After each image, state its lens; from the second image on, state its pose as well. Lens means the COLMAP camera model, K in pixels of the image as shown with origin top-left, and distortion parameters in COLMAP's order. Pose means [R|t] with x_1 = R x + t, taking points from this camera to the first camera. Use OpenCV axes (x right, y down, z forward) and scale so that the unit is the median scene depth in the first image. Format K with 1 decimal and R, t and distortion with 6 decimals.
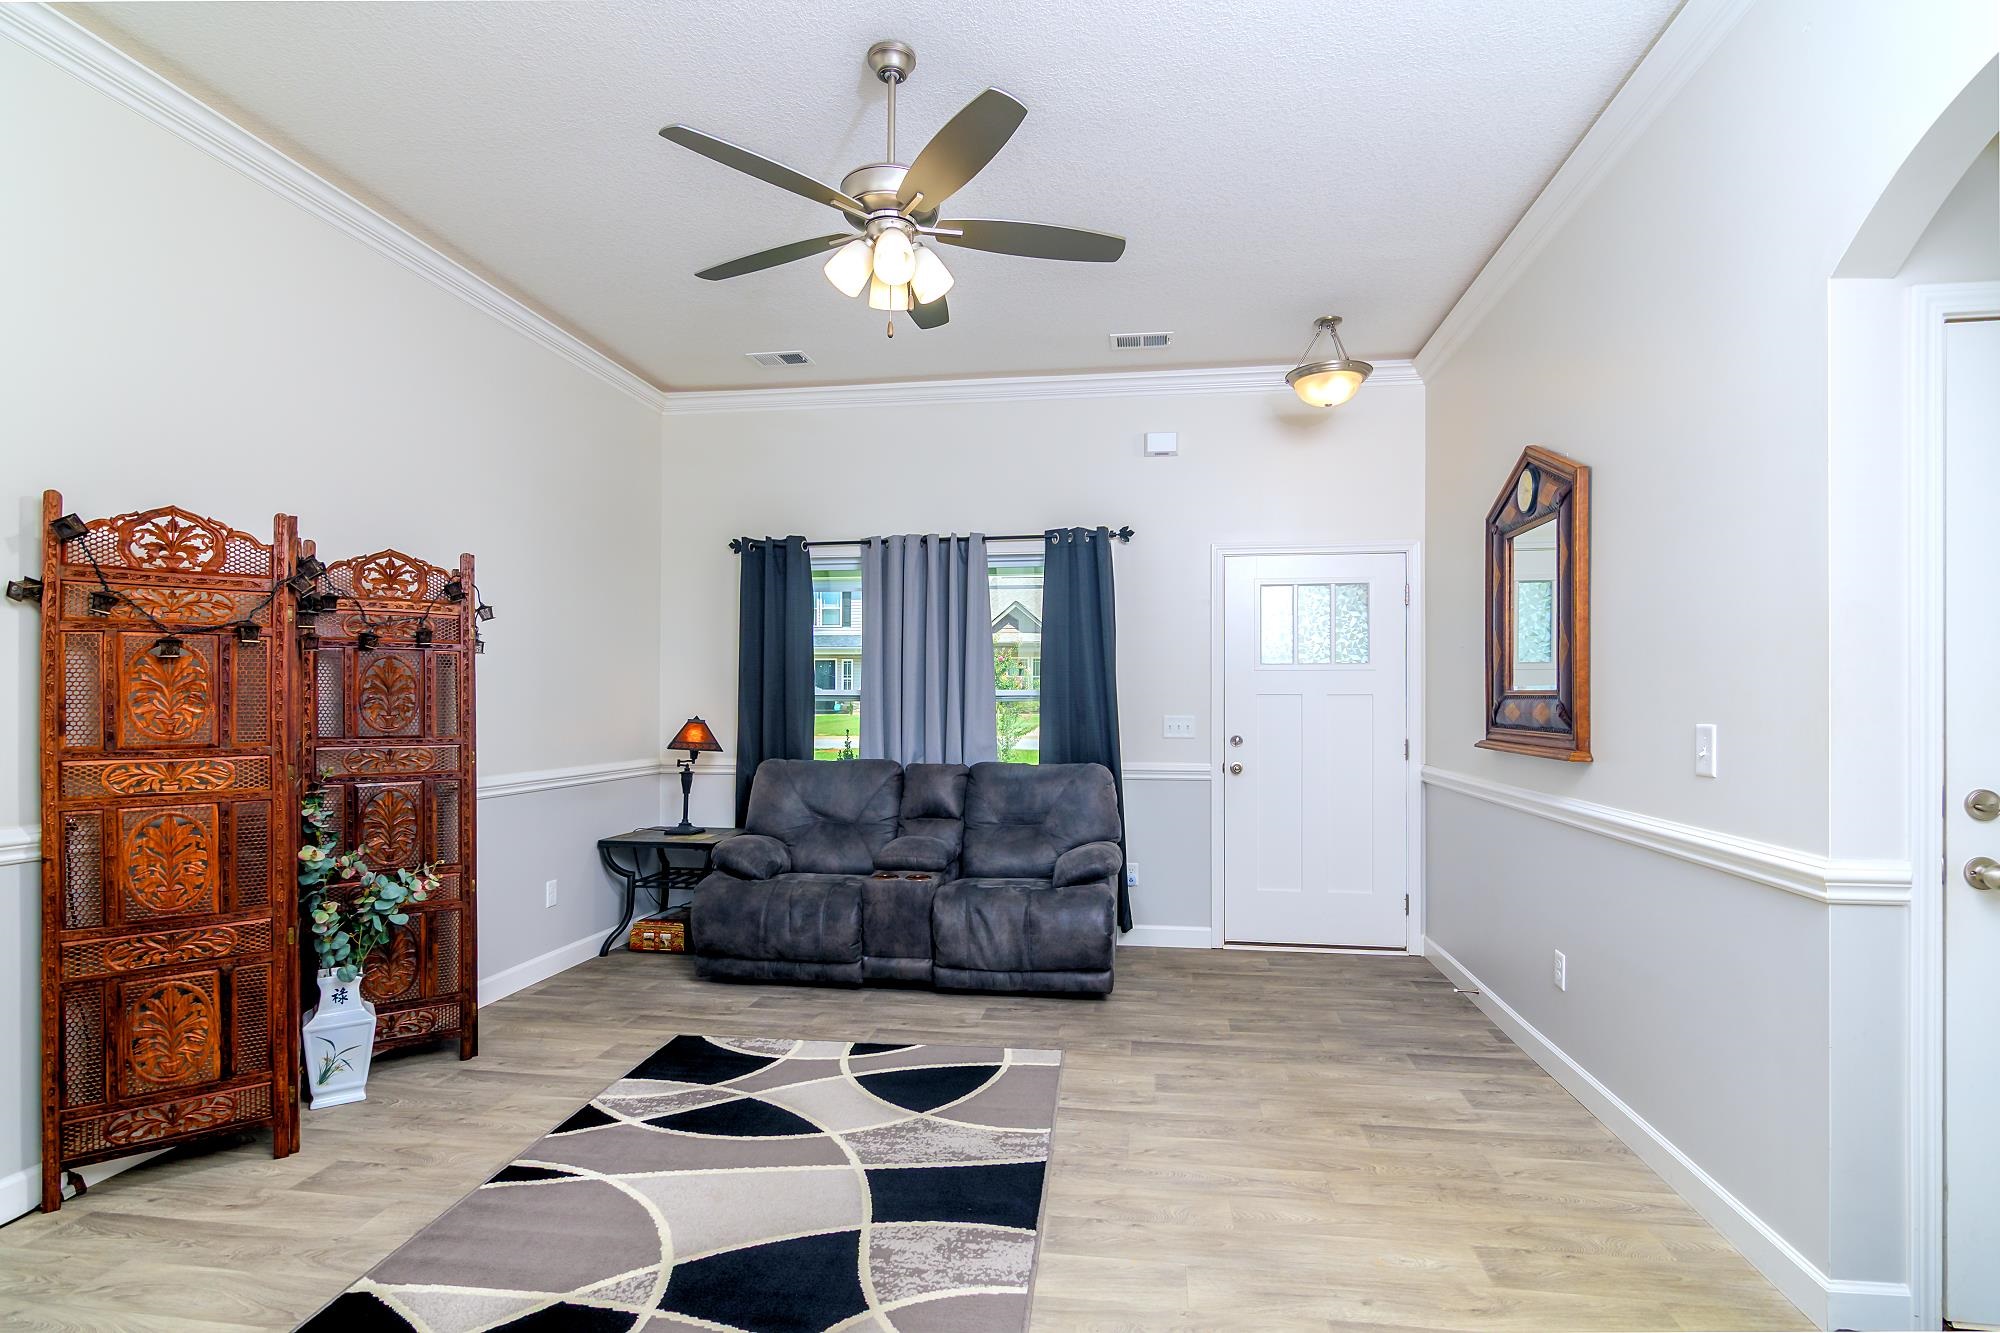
lens RADIAL K [[1007.1, 0, 1001.7], [0, 1007.1, 697.9], [0, 0, 1]] dist [-0.003075, -0.000315]
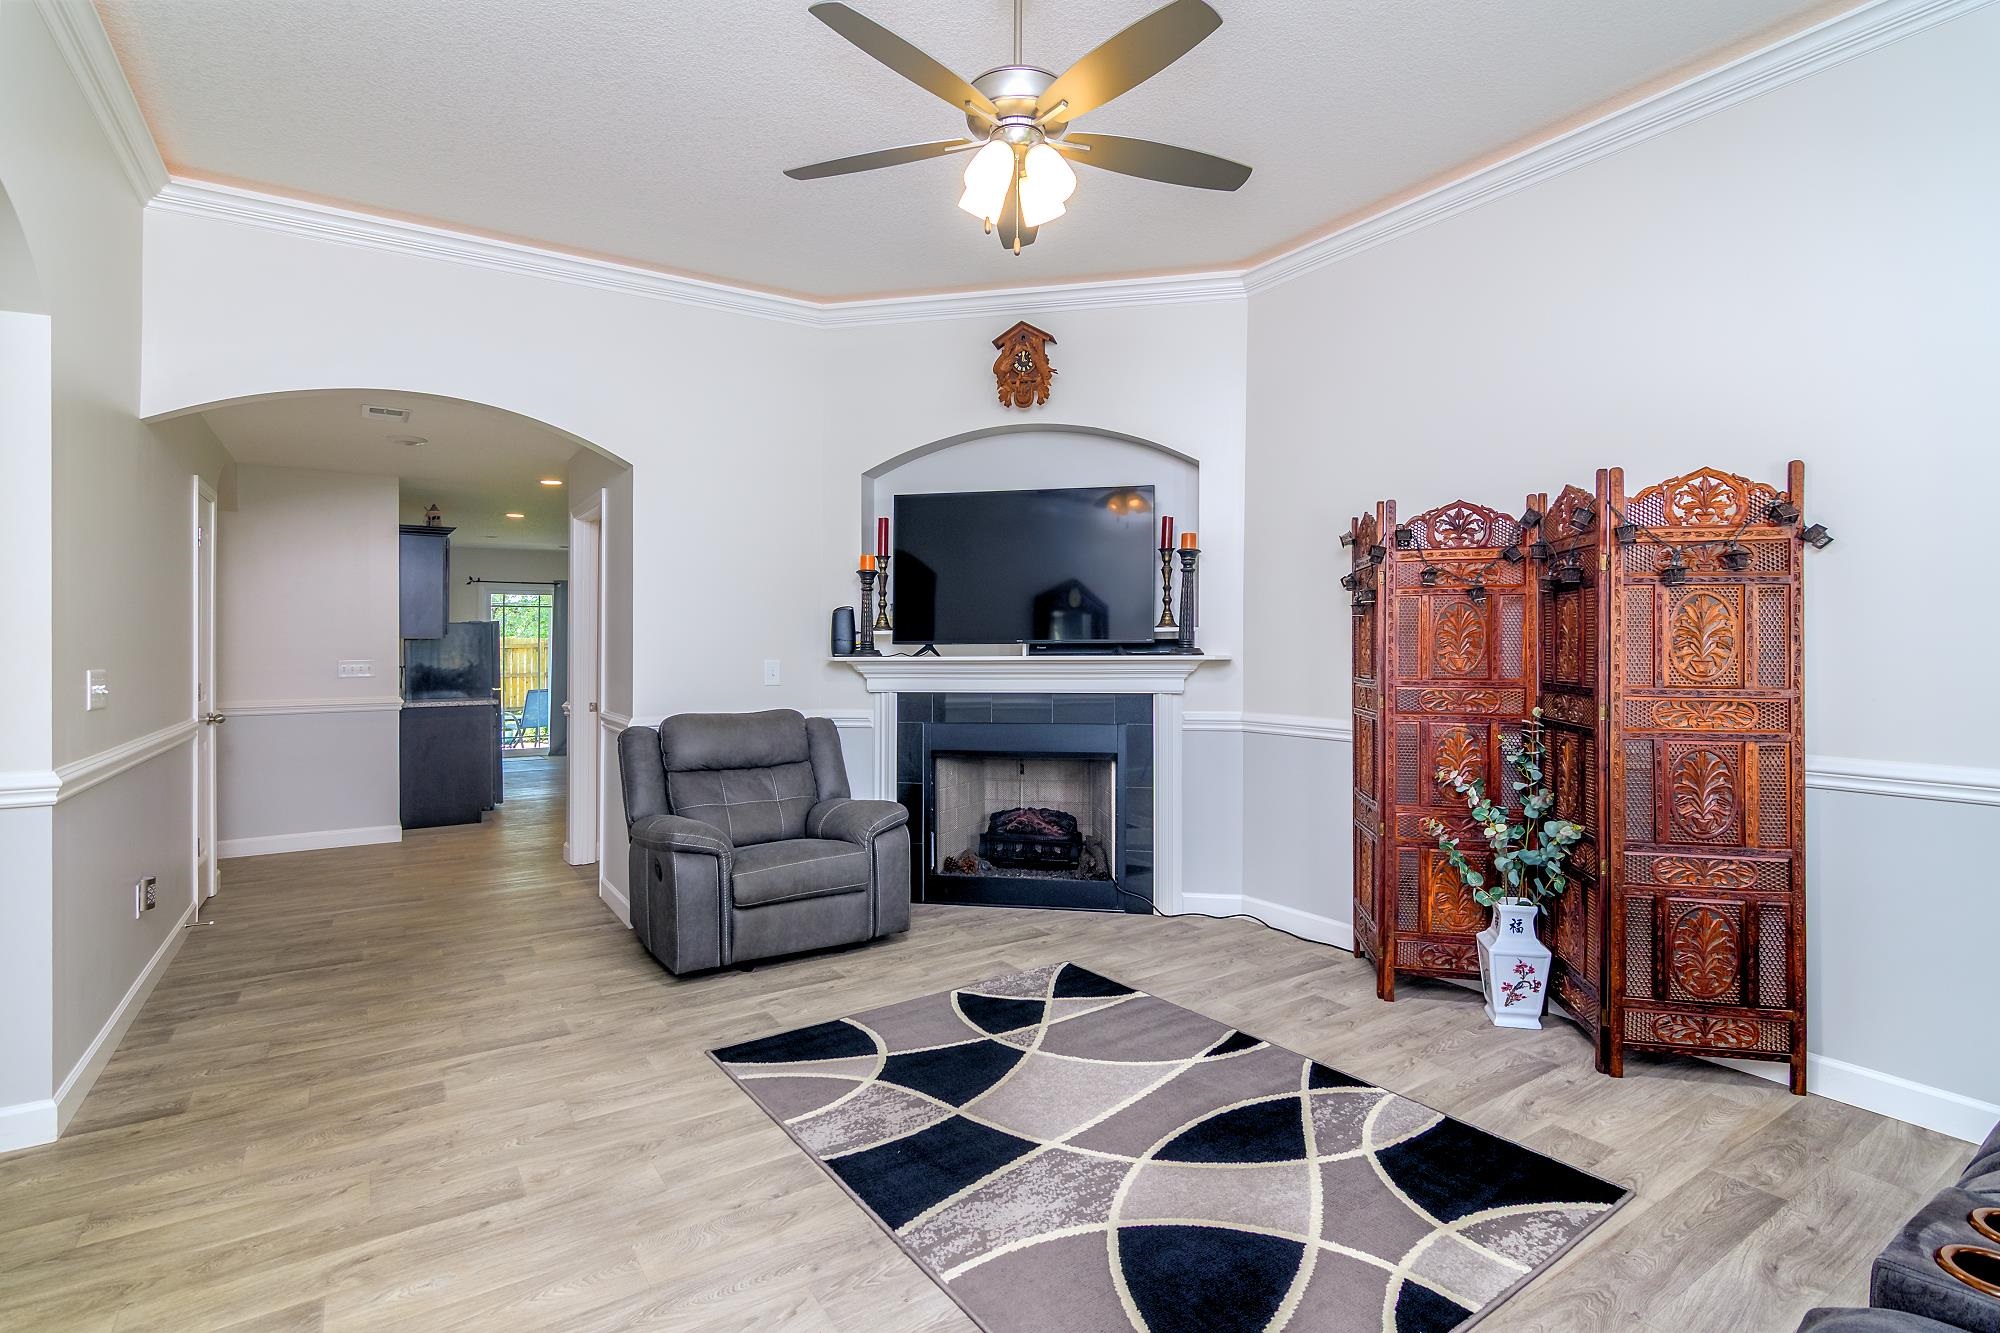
lens RADIAL K [[982.6, 0, 1003.5], [0, 982.6, 647.4], [0, 0, 1]] dist [-0.002541, -0.000136]
pose [[-0.749100, 0.002154, -0.662453, 0.491661], [0.003098, 0.999995, -0.000251, 0.004526], [0.662449, -0.002240, -0.749104, 1.646265]]
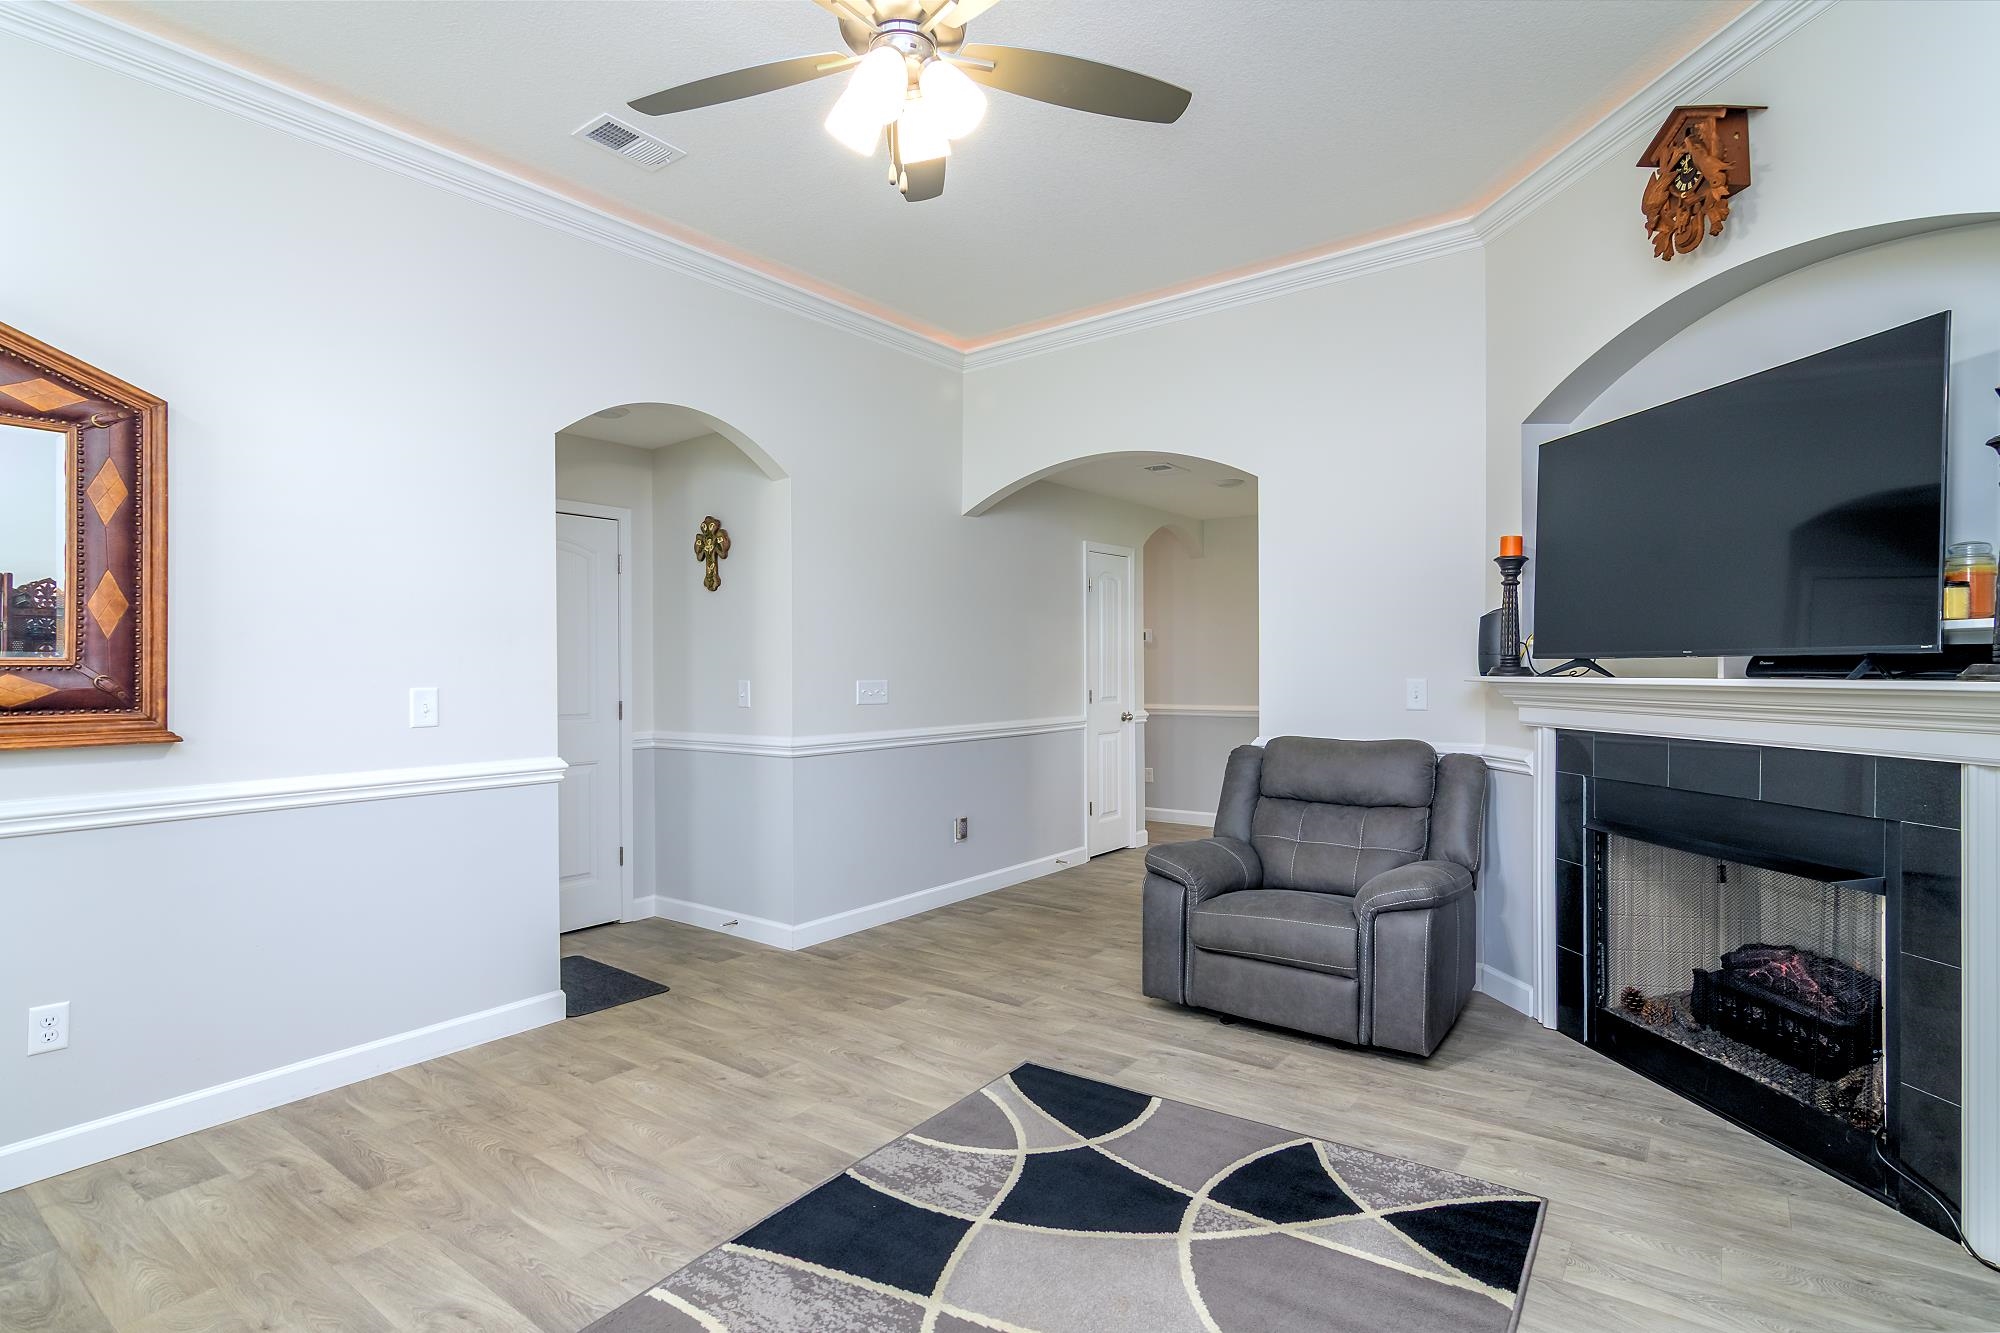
lens RADIAL K [[968.0, 0, 1000.0], [0, 968.0, 666.5], [0, 0, 1]] dist [-0.003938, -0.000499]
pose [[-0.876836, 0.004542, 0.480768, -0.522953], [0.006515, 0.999976, 0.002436, -0.000008], [-0.480745, 0.005268, -0.876845, 1.583272]]
